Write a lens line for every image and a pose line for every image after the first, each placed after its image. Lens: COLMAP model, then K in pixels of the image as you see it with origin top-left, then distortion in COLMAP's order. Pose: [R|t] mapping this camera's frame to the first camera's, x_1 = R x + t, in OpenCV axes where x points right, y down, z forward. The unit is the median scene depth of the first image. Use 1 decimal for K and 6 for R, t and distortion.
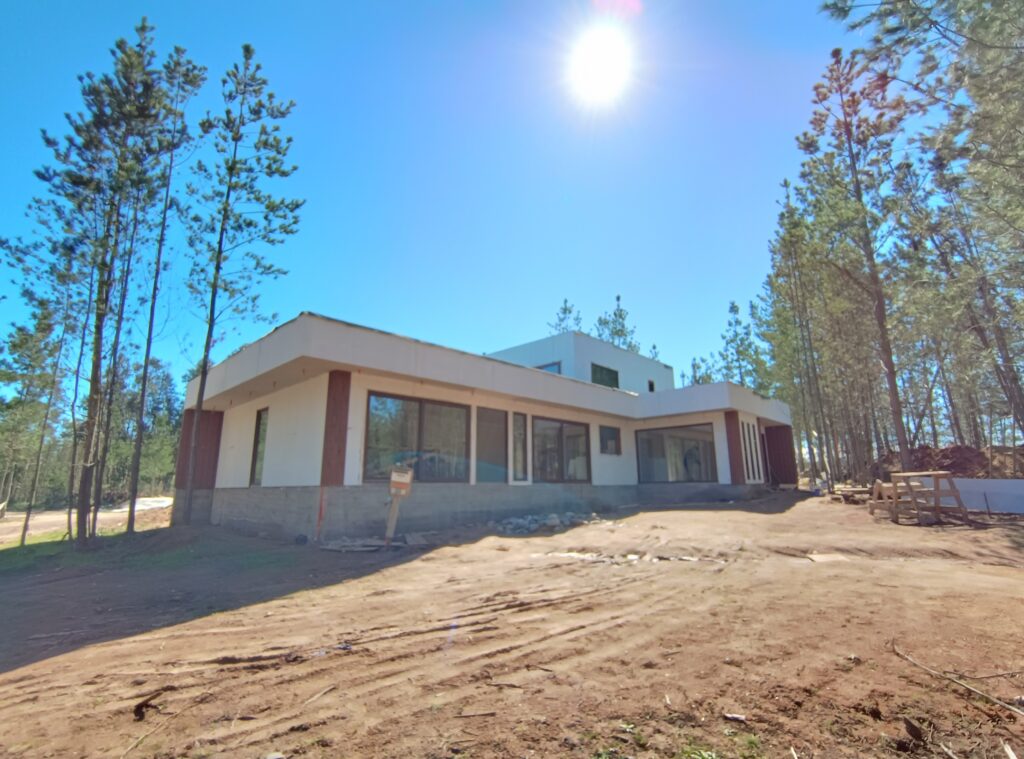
lens RADIAL K [[476.1, 0, 517.8], [0, 476.1, 377.8], [0, 0, 1]] dist [-0.001955, 0.000792]
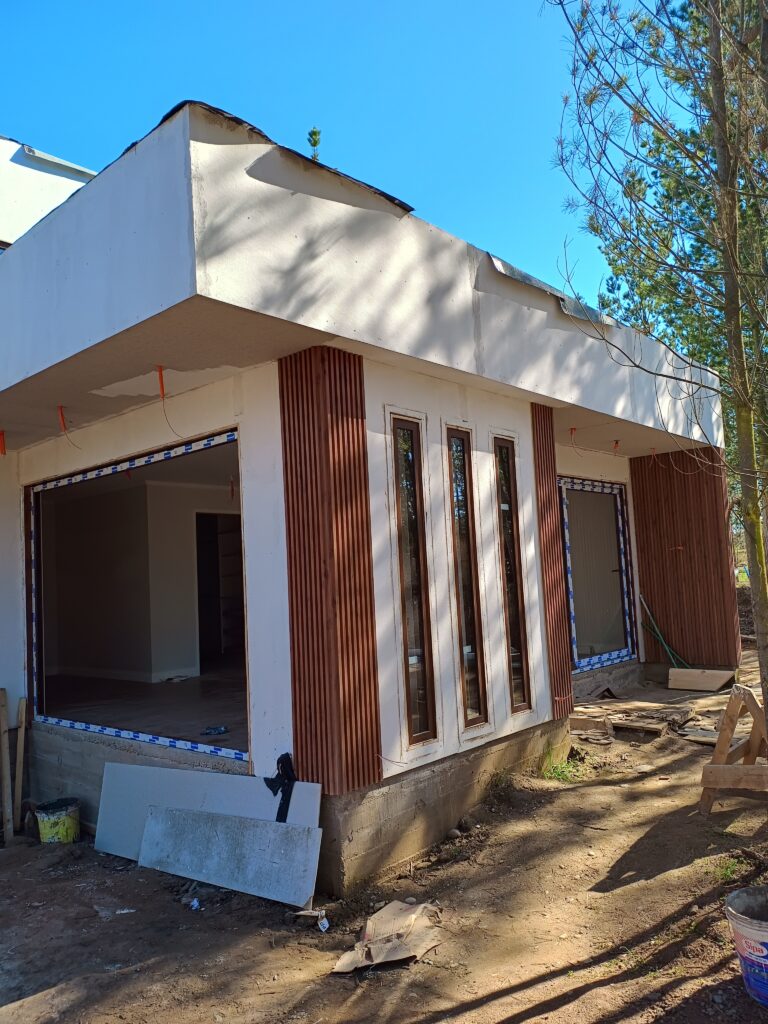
lens RADIAL K [[742.6, 0, 384.0], [0, 742.6, 512.0], [0, 0, 1]] dist [0.064726, -0.109815]
pose [[0.998760, -0.037347, 0.032914, 0.480769], [0.032596, 0.990360, 0.134631, 0.095000], [-0.037625, -0.133391, 0.990349, 0.766526]]
